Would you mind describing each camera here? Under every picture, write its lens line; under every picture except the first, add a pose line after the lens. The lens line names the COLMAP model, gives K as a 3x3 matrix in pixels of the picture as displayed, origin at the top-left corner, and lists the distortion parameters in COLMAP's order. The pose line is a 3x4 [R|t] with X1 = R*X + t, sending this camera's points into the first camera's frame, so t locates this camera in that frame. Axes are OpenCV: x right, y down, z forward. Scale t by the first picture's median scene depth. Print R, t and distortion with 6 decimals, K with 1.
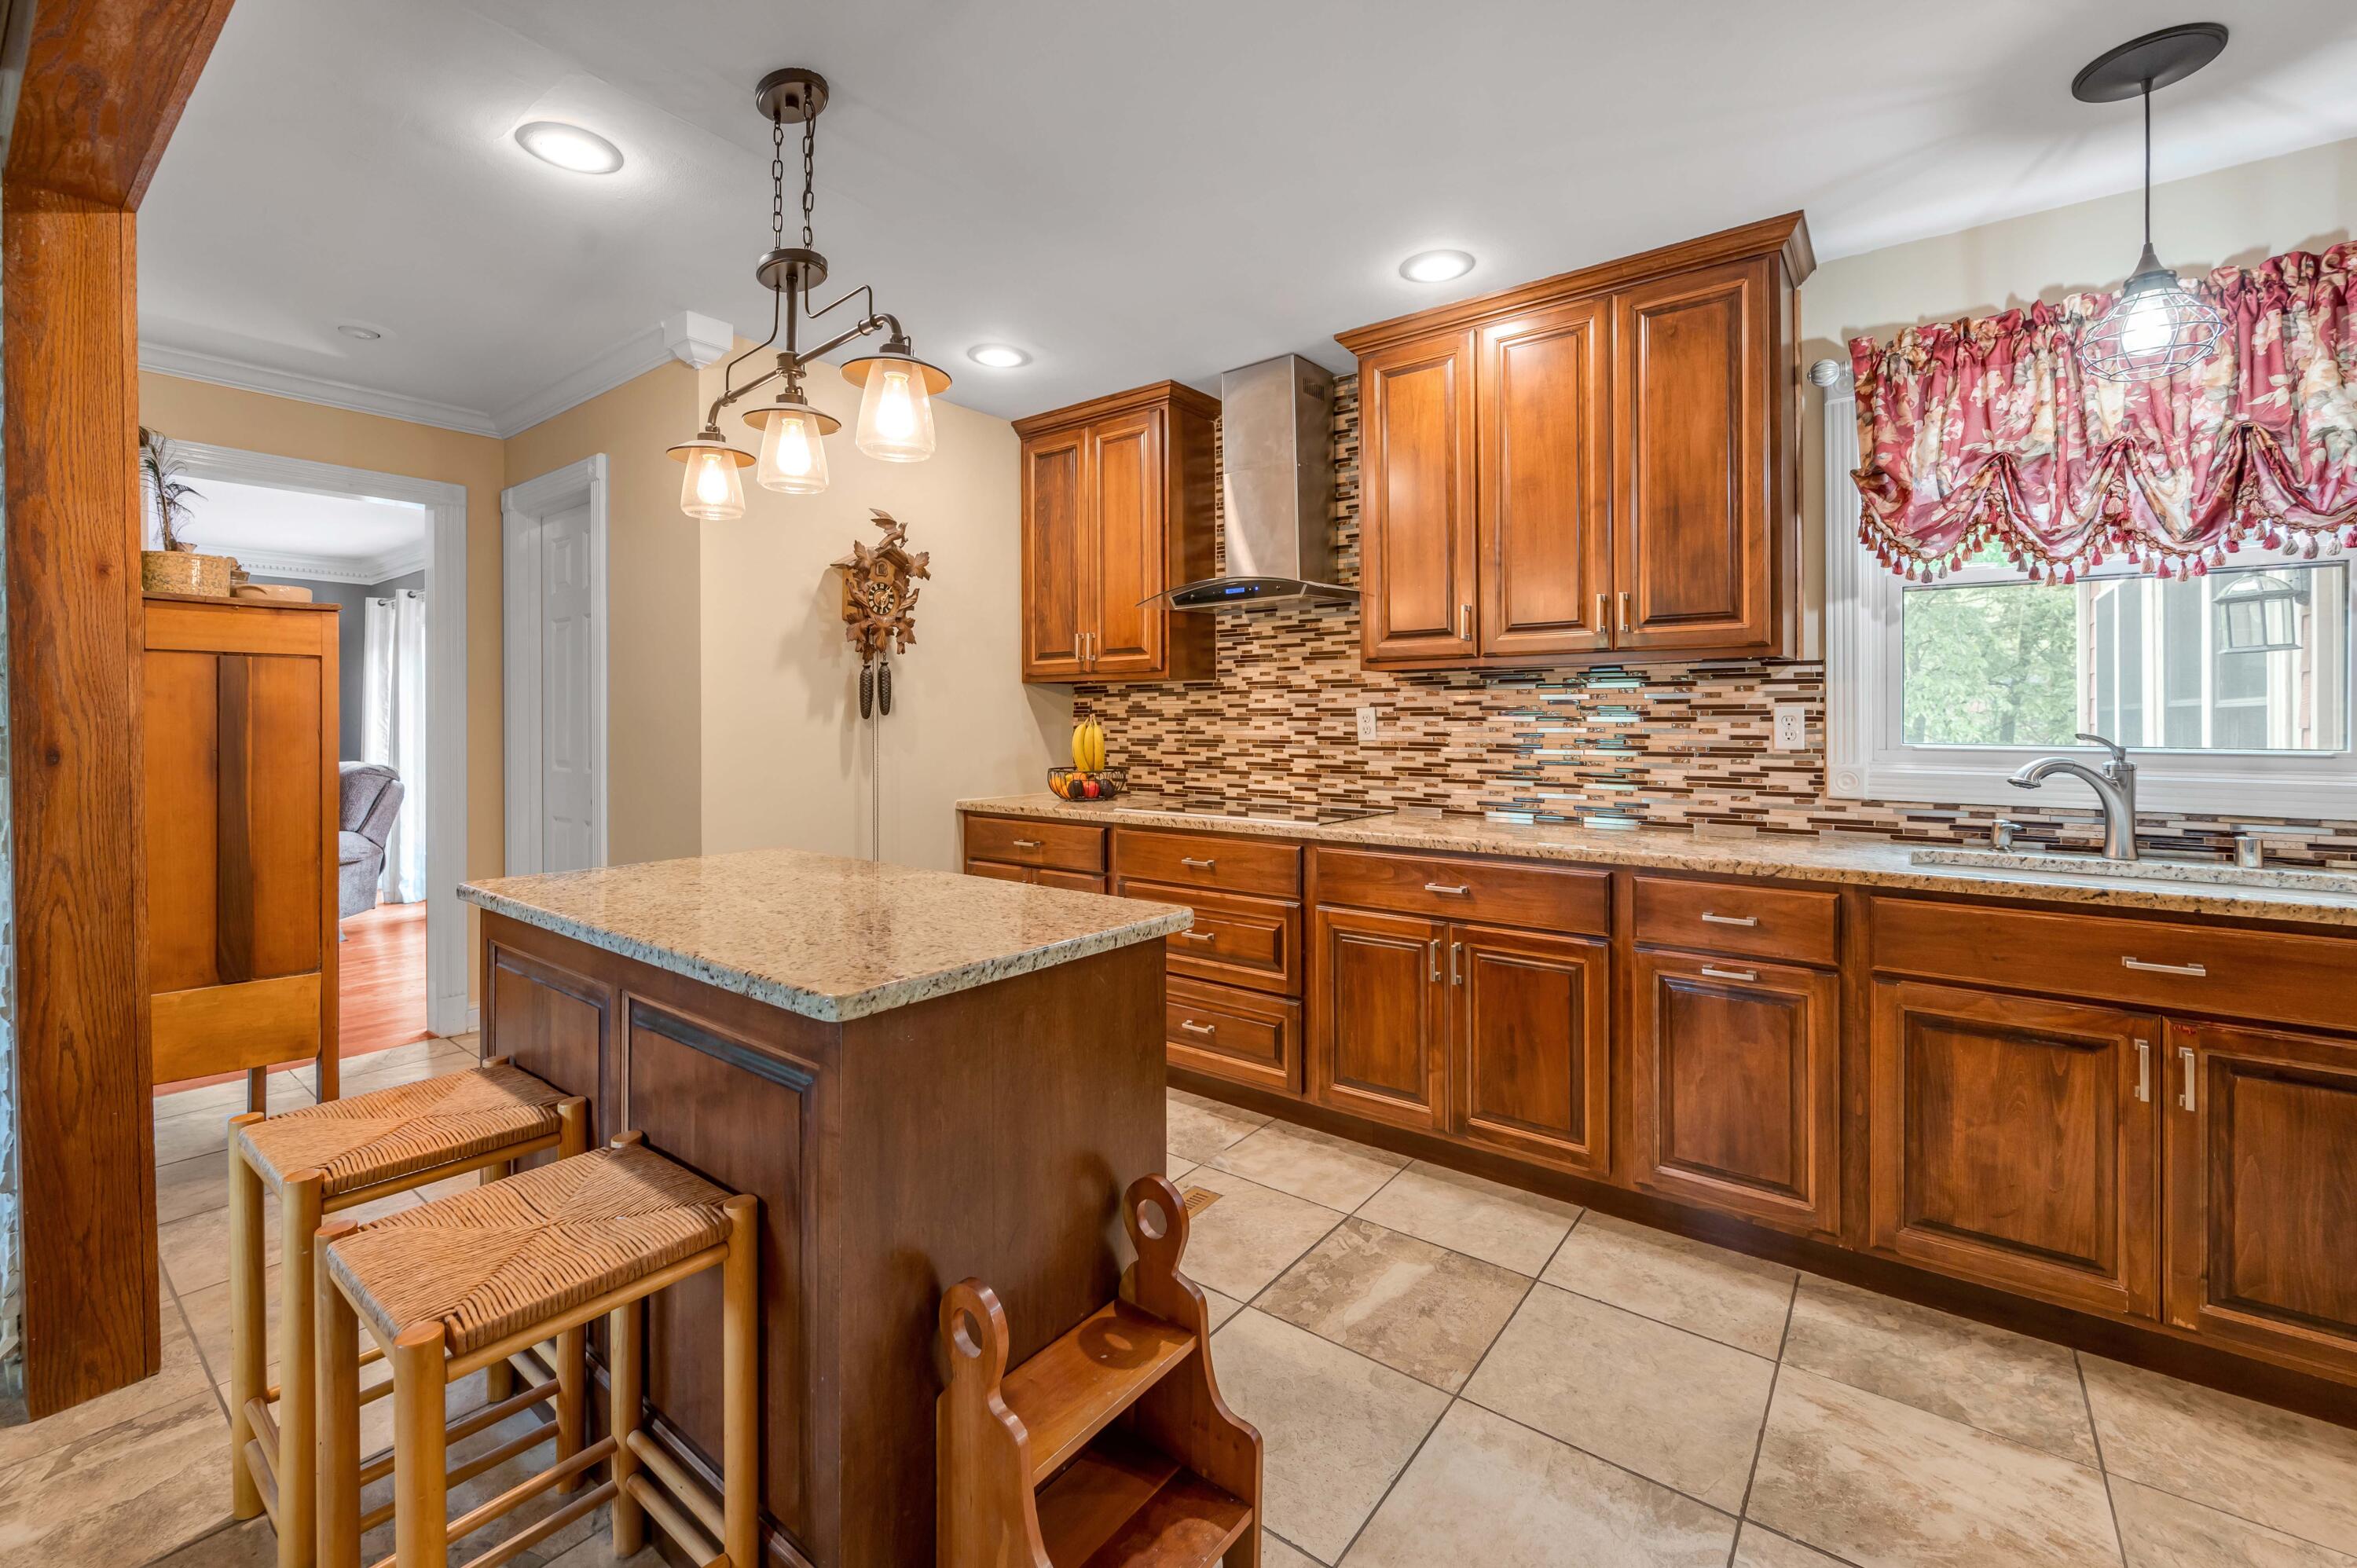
lens RADIAL K [[975.5, 0, 1181.8], [0, 975.5, 718.2], [0, 0, 1]] dist [-0.002031, -0.000457]
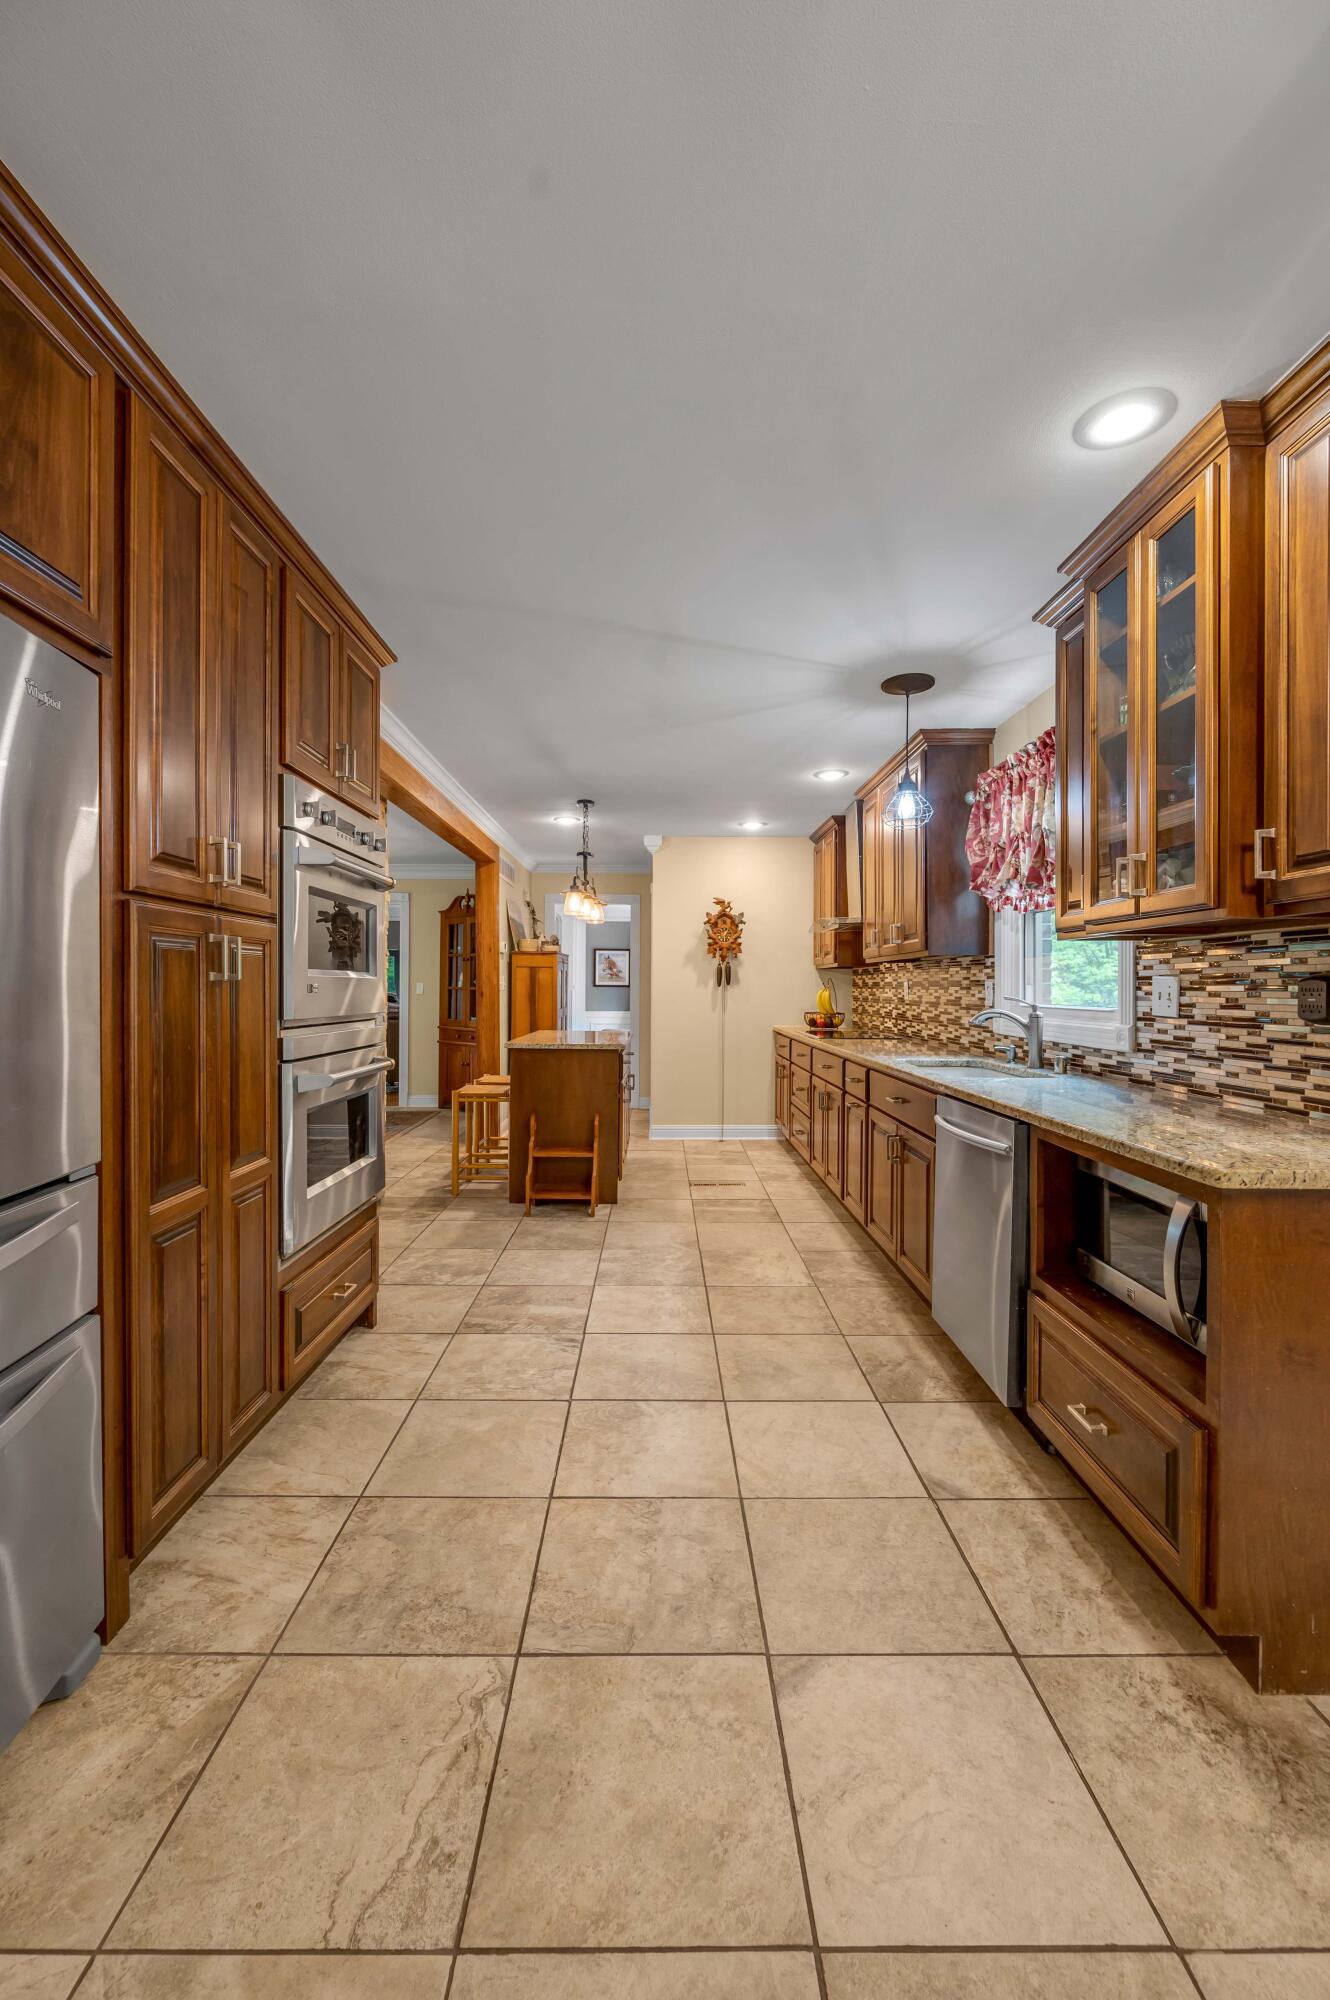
lens RADIAL K [[806.5, 0, 658.8], [0, 806.5, 990.8], [0, 0, 1]] dist [0.000175, 0.000468]
pose [[0.607326, 0.008506, -0.794407, 1.579982], [-0.006383, 0.999963, 0.005827, 0.000066], [0.794427, 0.001532, 0.607358, -0.398822]]
